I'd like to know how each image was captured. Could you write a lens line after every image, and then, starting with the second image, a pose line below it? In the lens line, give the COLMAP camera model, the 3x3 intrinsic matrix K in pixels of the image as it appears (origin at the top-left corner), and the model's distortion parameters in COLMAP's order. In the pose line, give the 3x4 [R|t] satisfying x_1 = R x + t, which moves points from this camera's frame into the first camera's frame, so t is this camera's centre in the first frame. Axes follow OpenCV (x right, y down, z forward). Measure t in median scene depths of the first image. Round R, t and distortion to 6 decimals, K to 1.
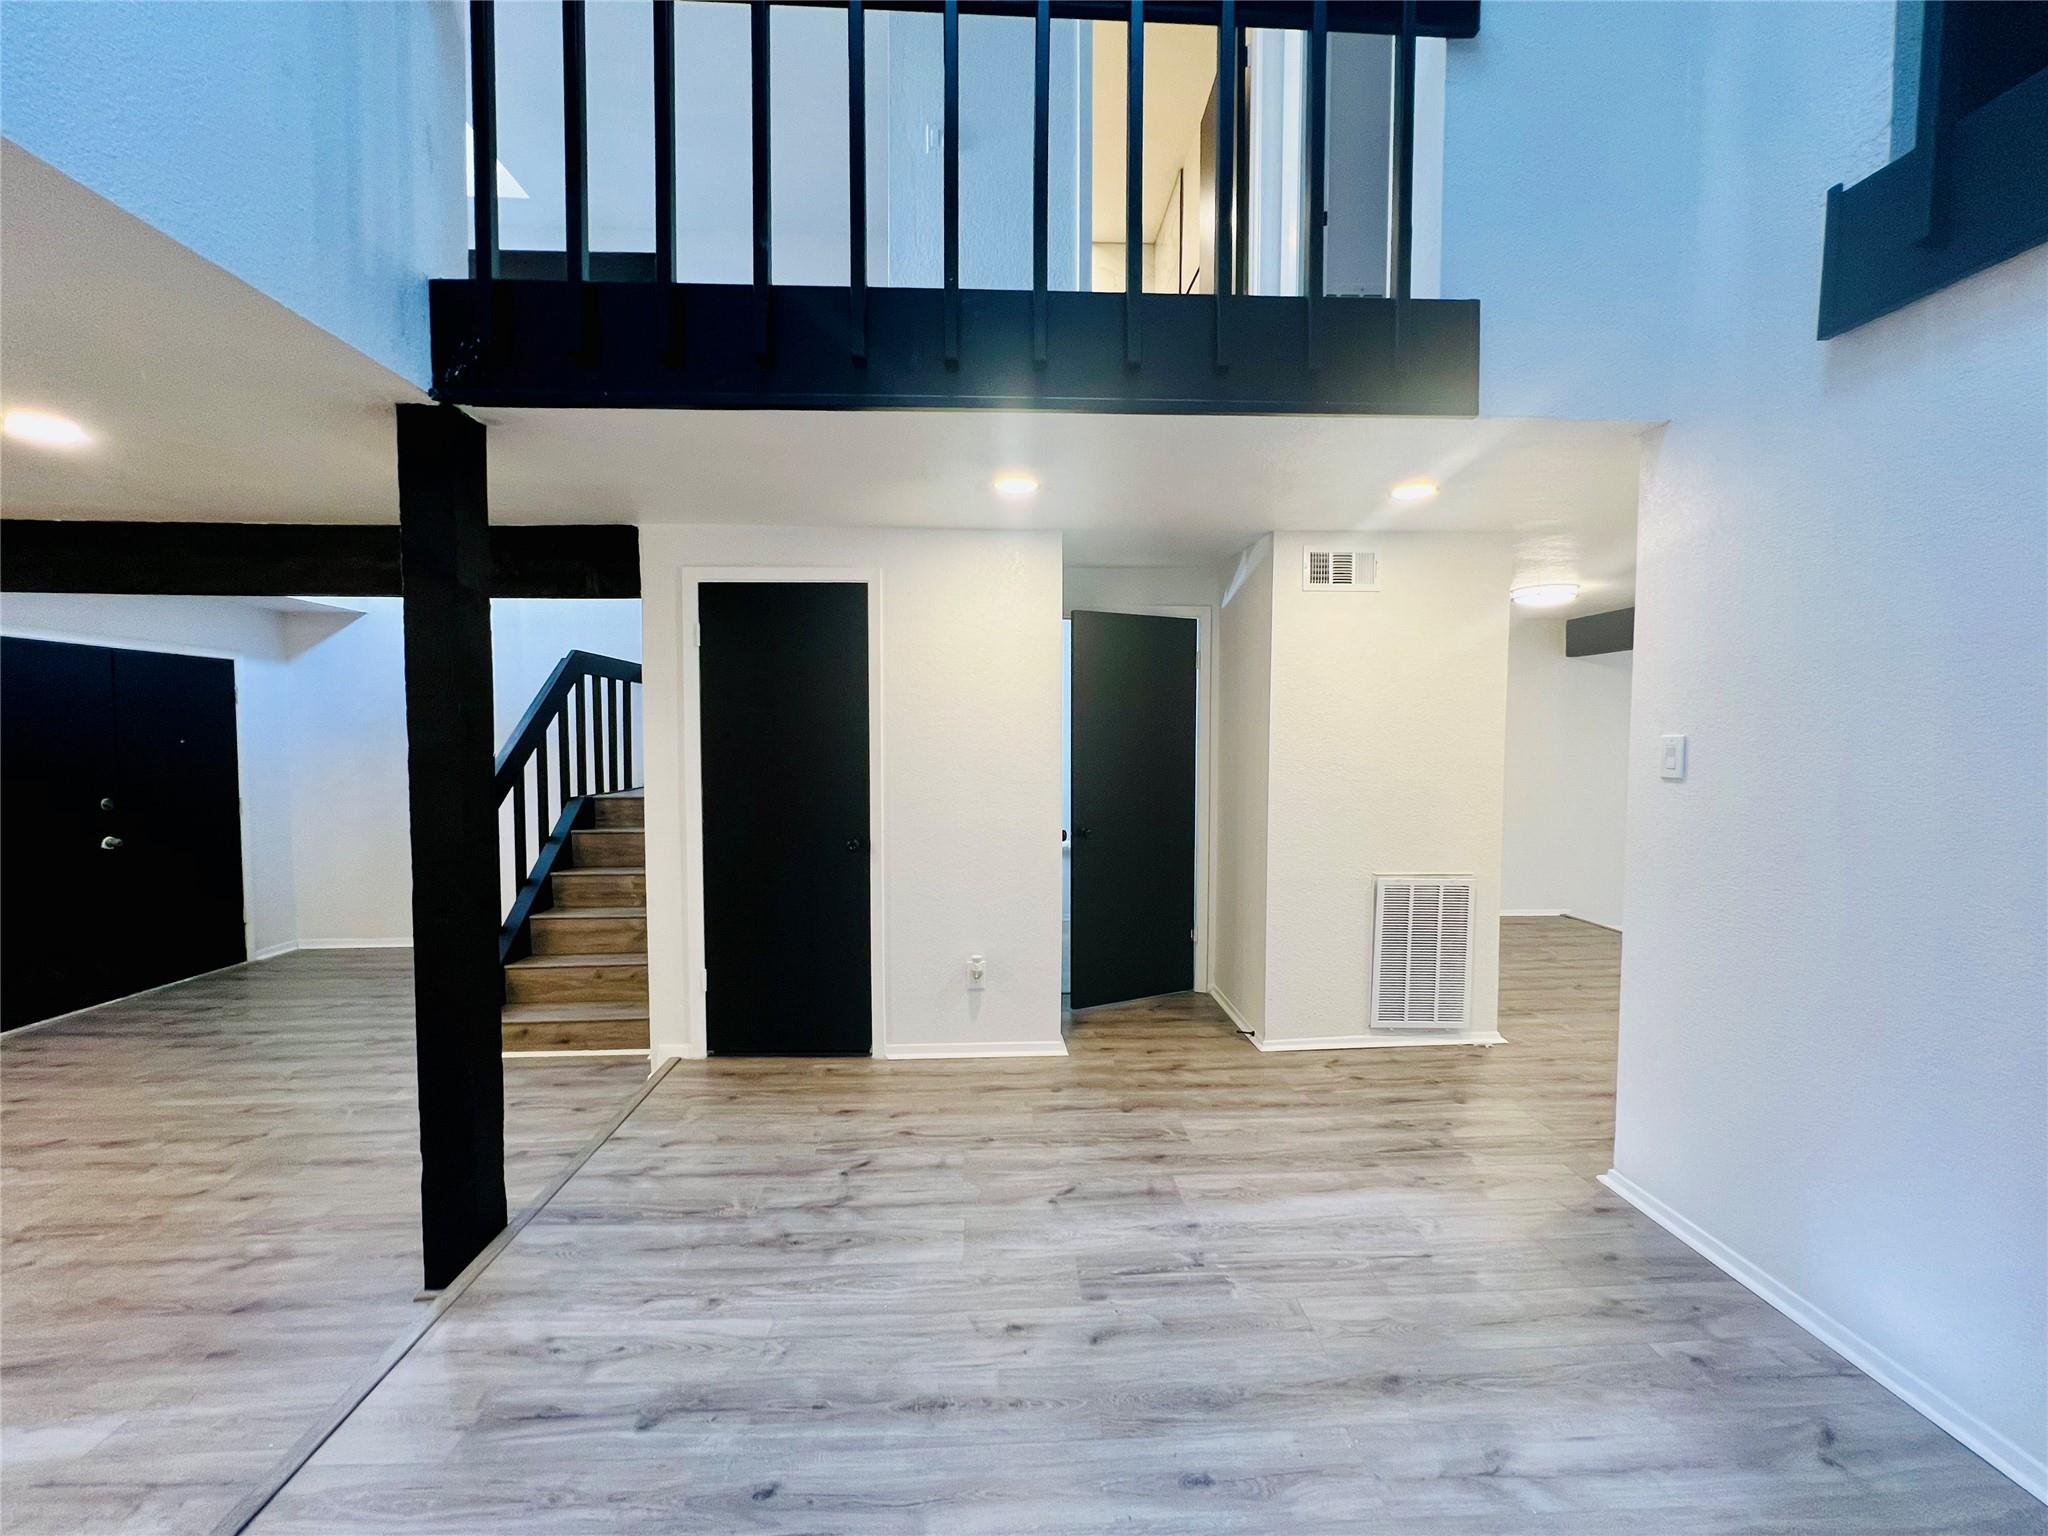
lens RADIAL K [[822.3, 0, 1036.1], [0, 822.3, 769.9], [0, 0, 1]] dist [0.001134, 0.000264]
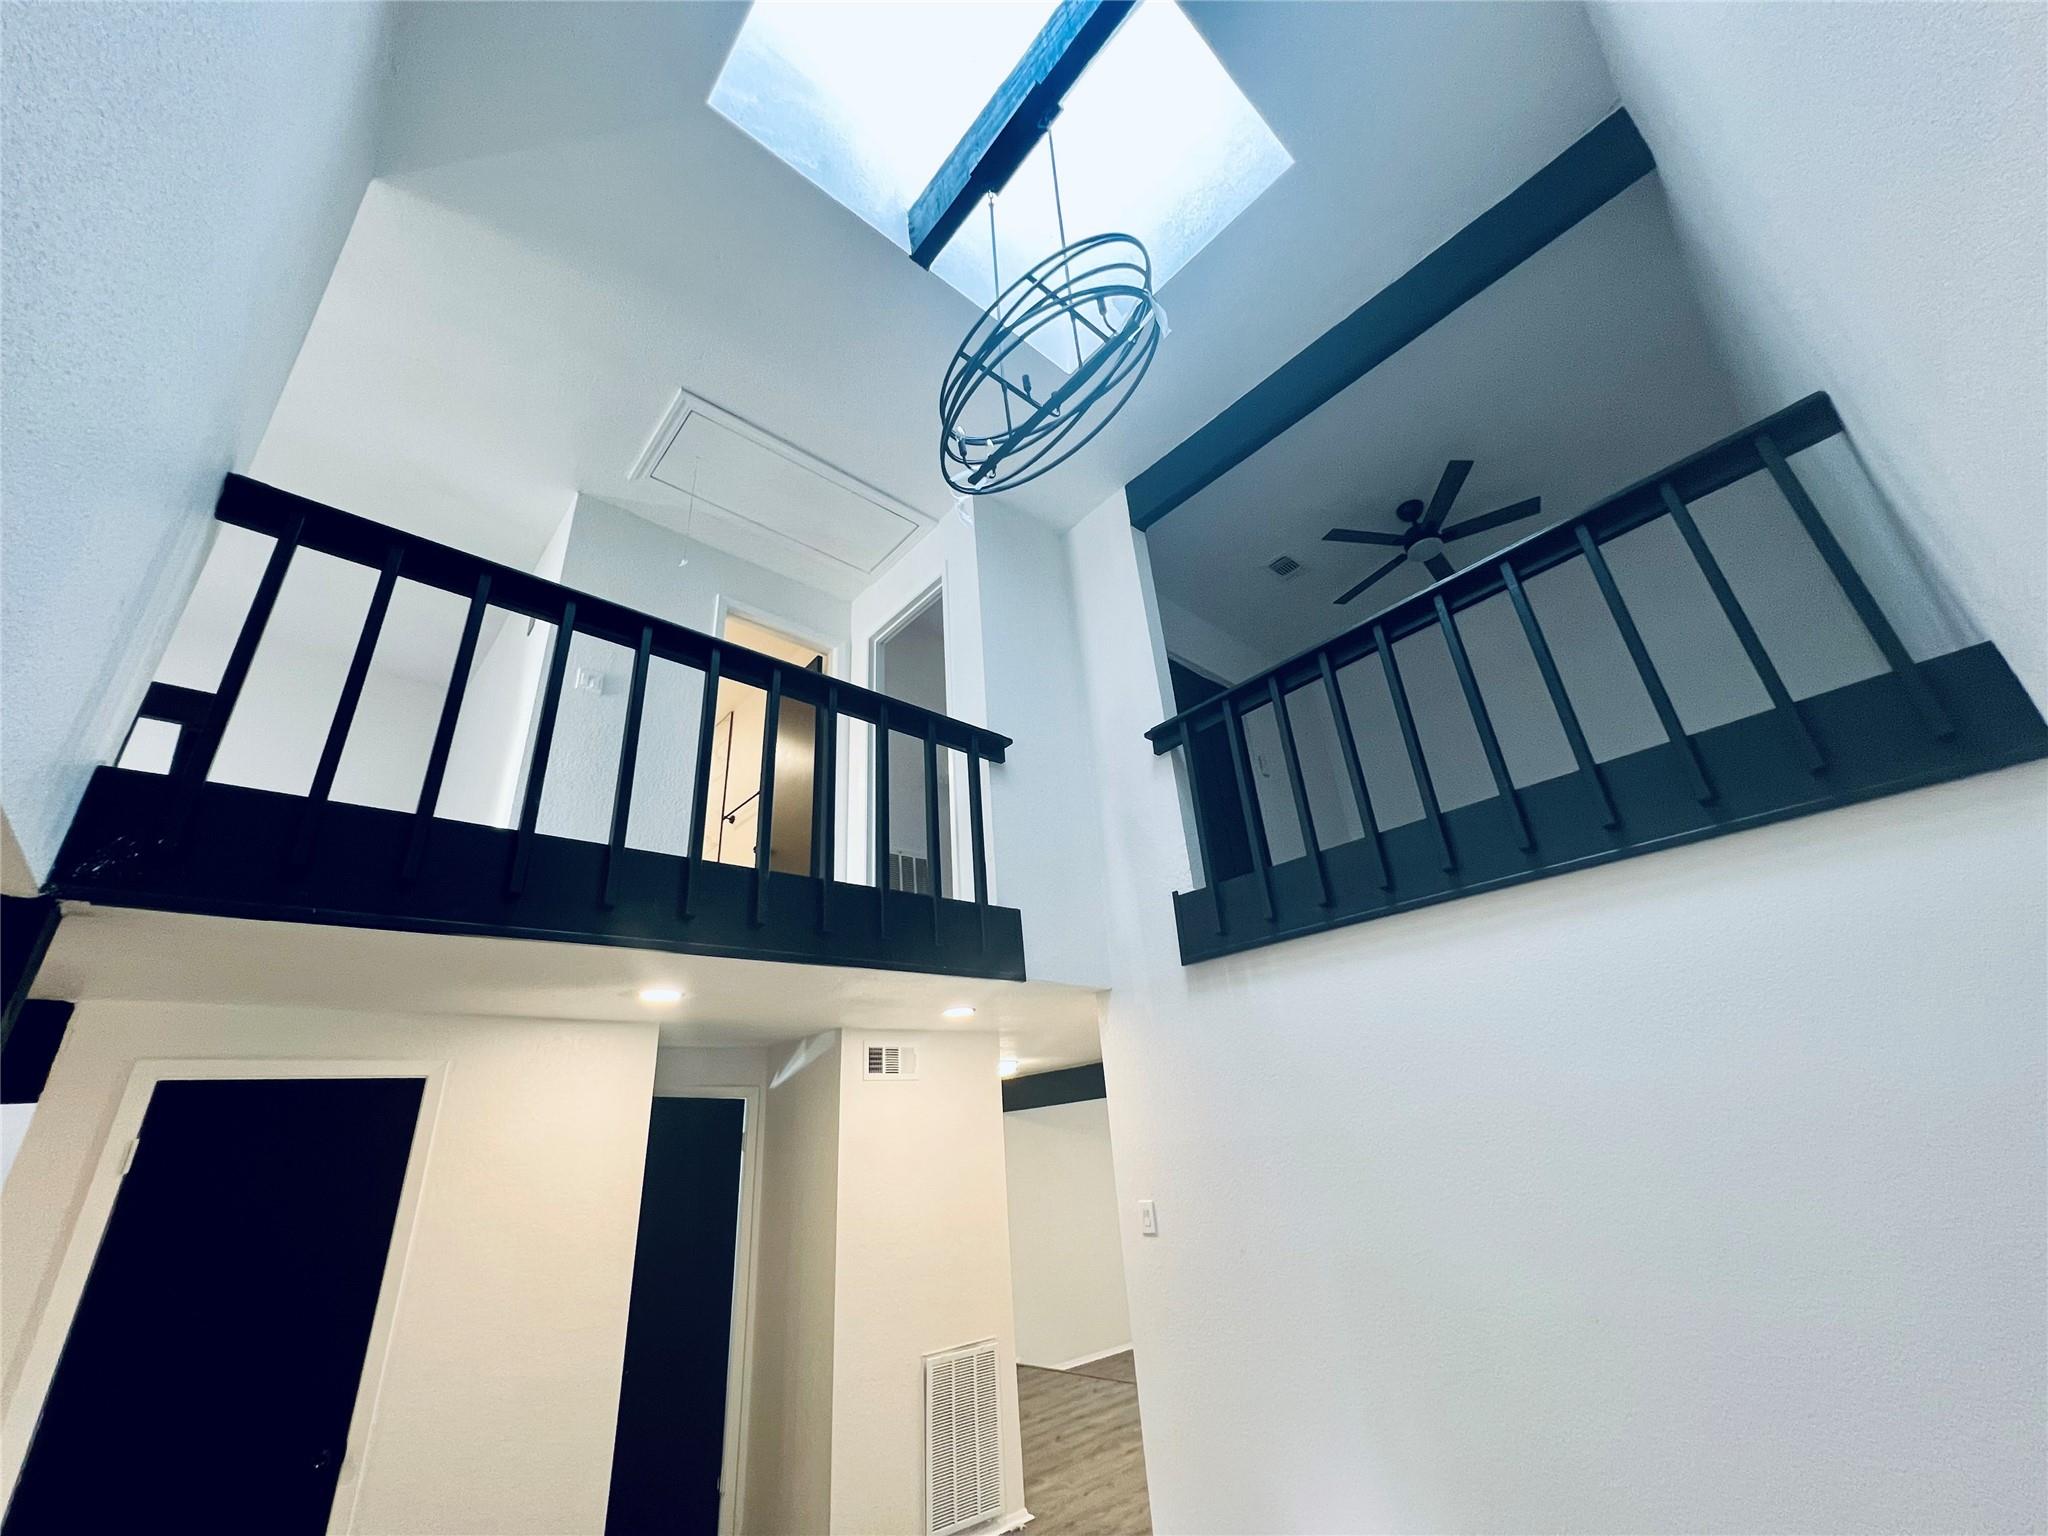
lens RADIAL K [[822.3, 0, 1027.8], [0, 822.3, 773.7], [0, 0, 1]] dist [0.001134, 0.000264]
pose [[0.776029, 0.209794, 0.594781, -0.318887], [0.102792, 0.888373, -0.447467, -0.061036], [-0.622264, 0.408387, 0.667839, -0.131094]]
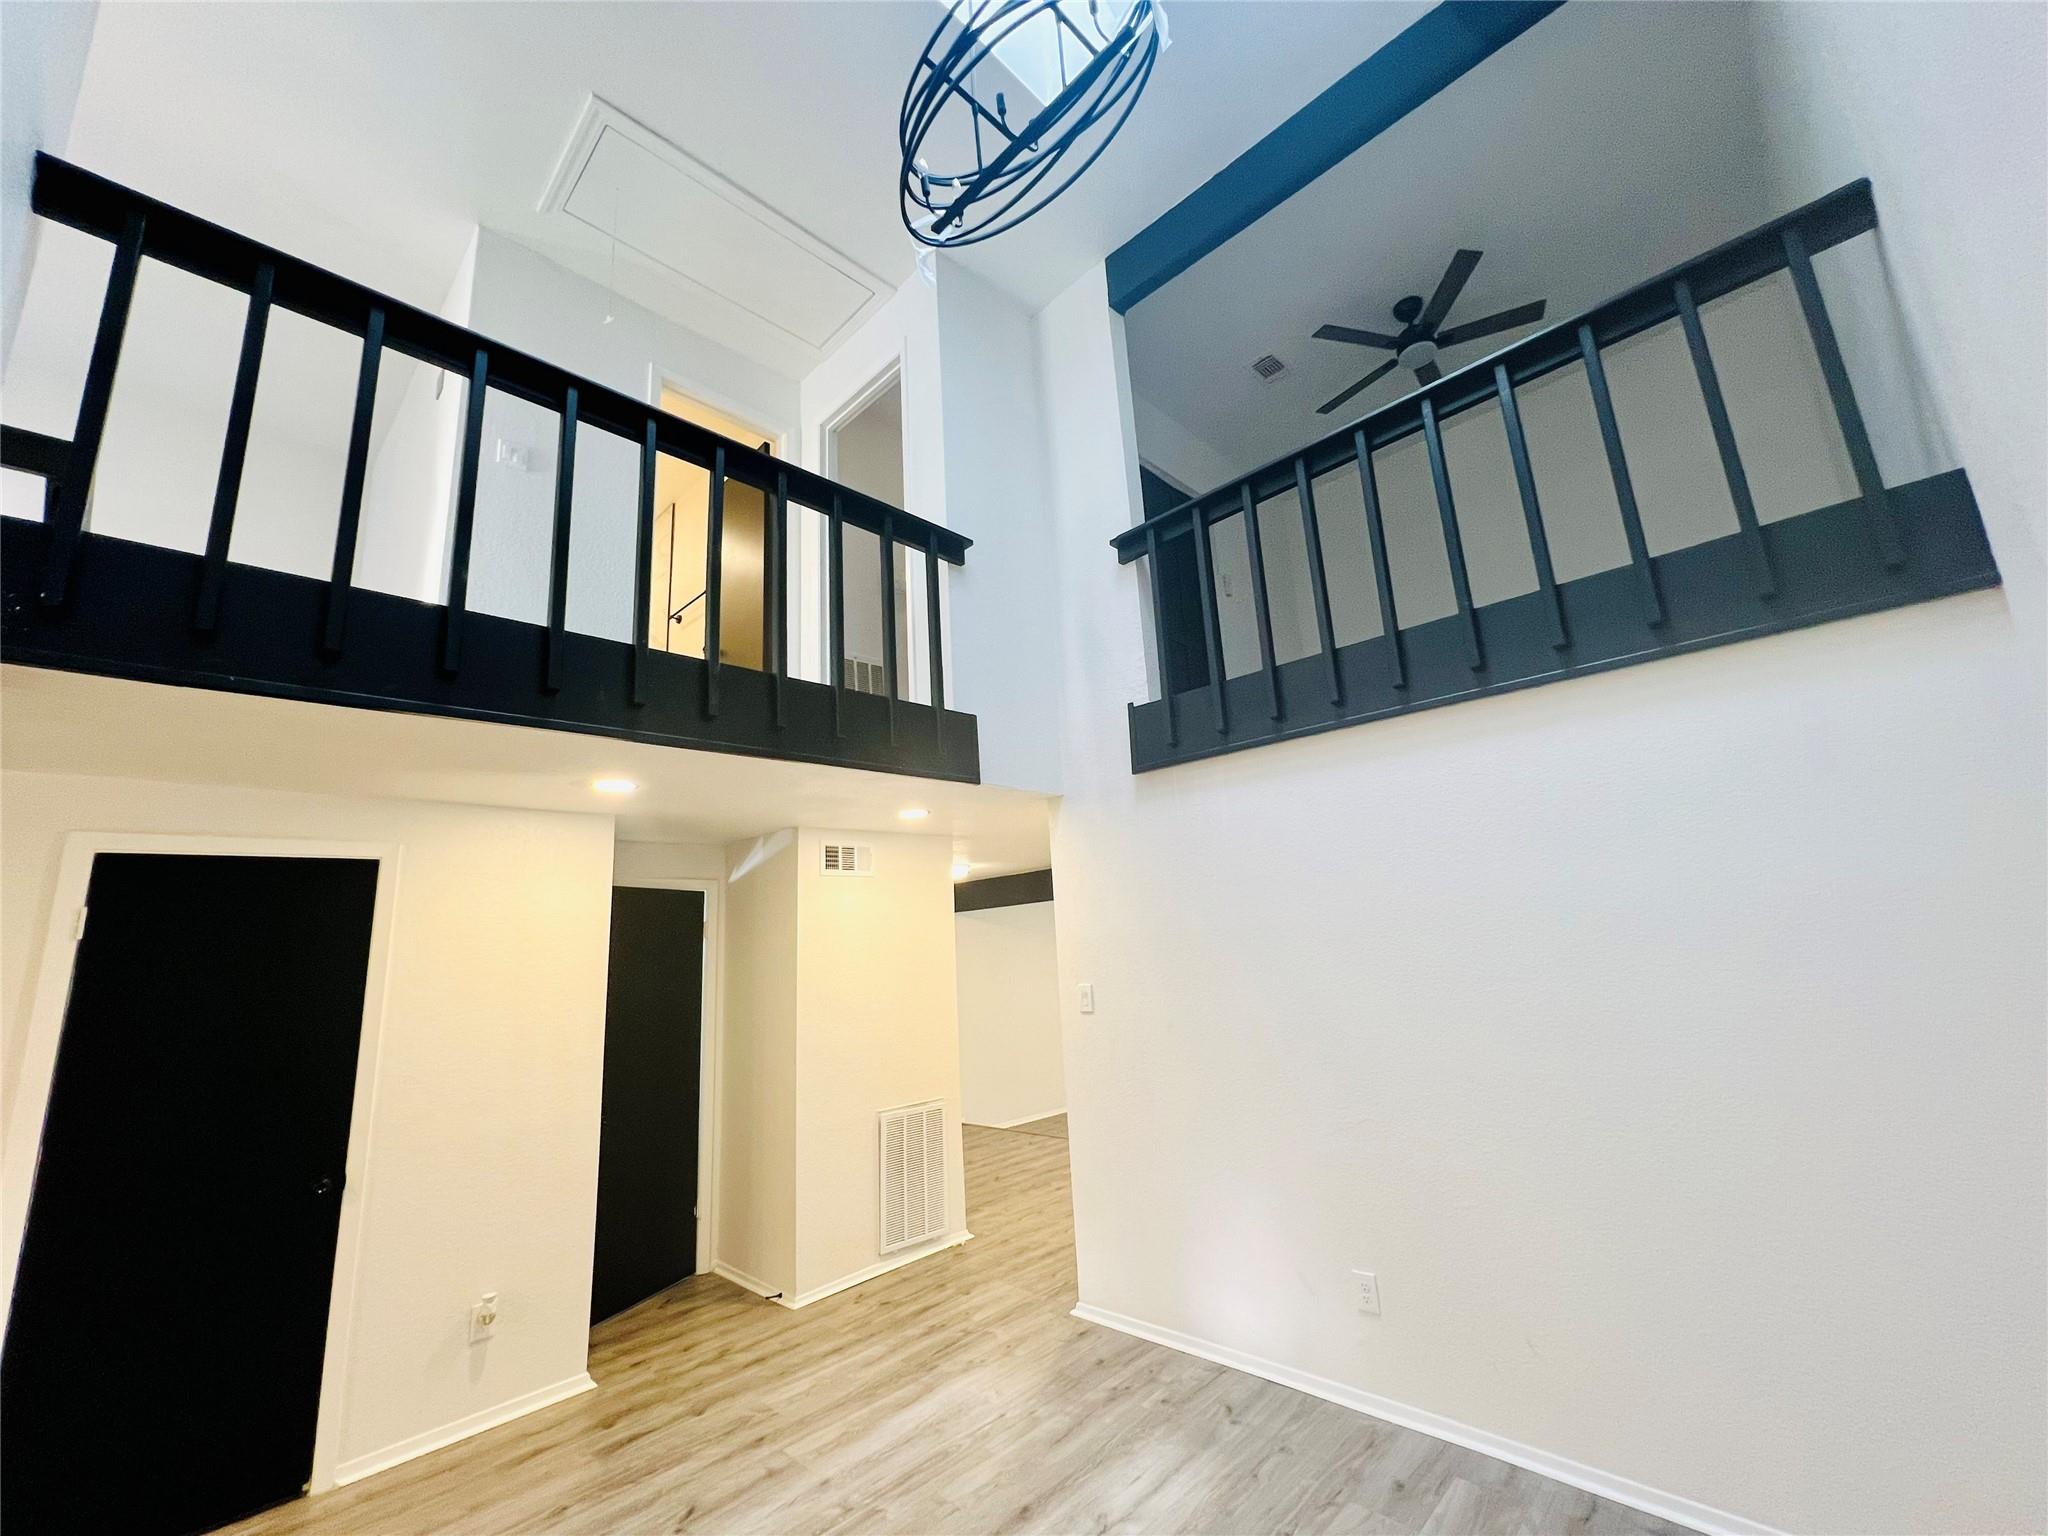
lens RADIAL K [[822.3, 0, 1027.4], [0, 822.3, 772.5], [0, 0, 1]] dist [0.001134, 0.000264]
pose [[0.737403, 0.101547, 0.667776, -0.312448], [0.088557, 0.965566, -0.244622, -0.042532], [-0.669622, 0.239521, 0.703019, -0.118070]]
